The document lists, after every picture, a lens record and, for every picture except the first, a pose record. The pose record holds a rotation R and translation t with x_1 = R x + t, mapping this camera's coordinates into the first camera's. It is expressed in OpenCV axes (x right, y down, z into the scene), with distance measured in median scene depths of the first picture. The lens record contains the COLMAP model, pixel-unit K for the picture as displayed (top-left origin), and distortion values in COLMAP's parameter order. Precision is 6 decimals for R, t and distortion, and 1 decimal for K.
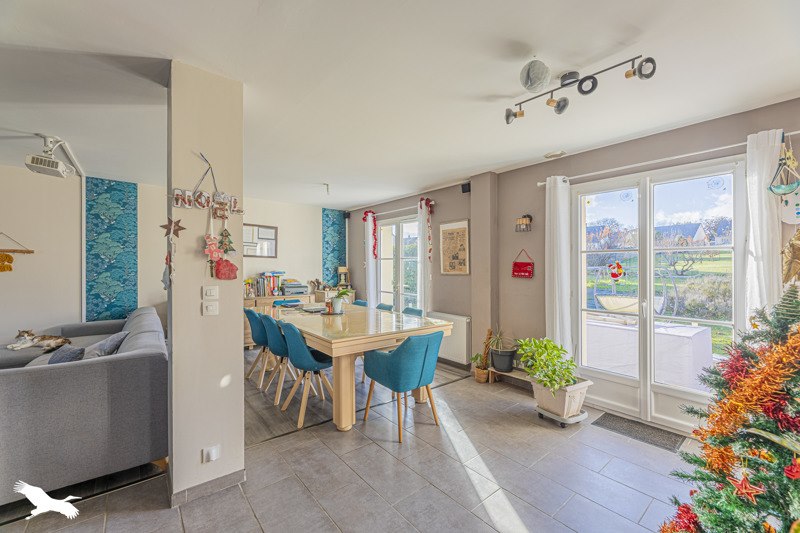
lens RADIAL K [[323.9, 0, 399.3], [0, 323.9, 267.8], [0, 0, 1]] dist [0.001363, 0.000030]
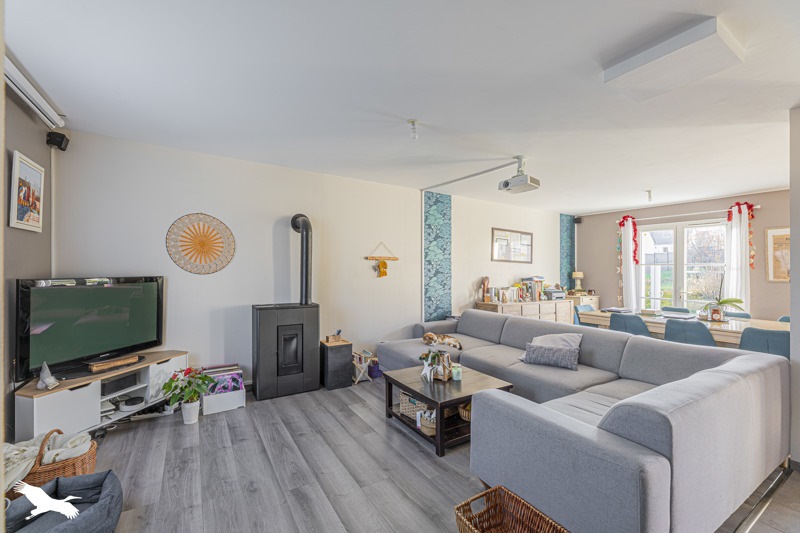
lens RADIAL K [[323.9, 0, 396.8], [0, 323.9, 267.4], [0, 0, 1]] dist [0.001363, 0.000030]
pose [[0.989776, 0.004690, -0.142553, -0.693149], [-0.005589, 0.999967, -0.005913, -0.009107], [0.142521, 0.006650, 0.989769, -0.083547]]
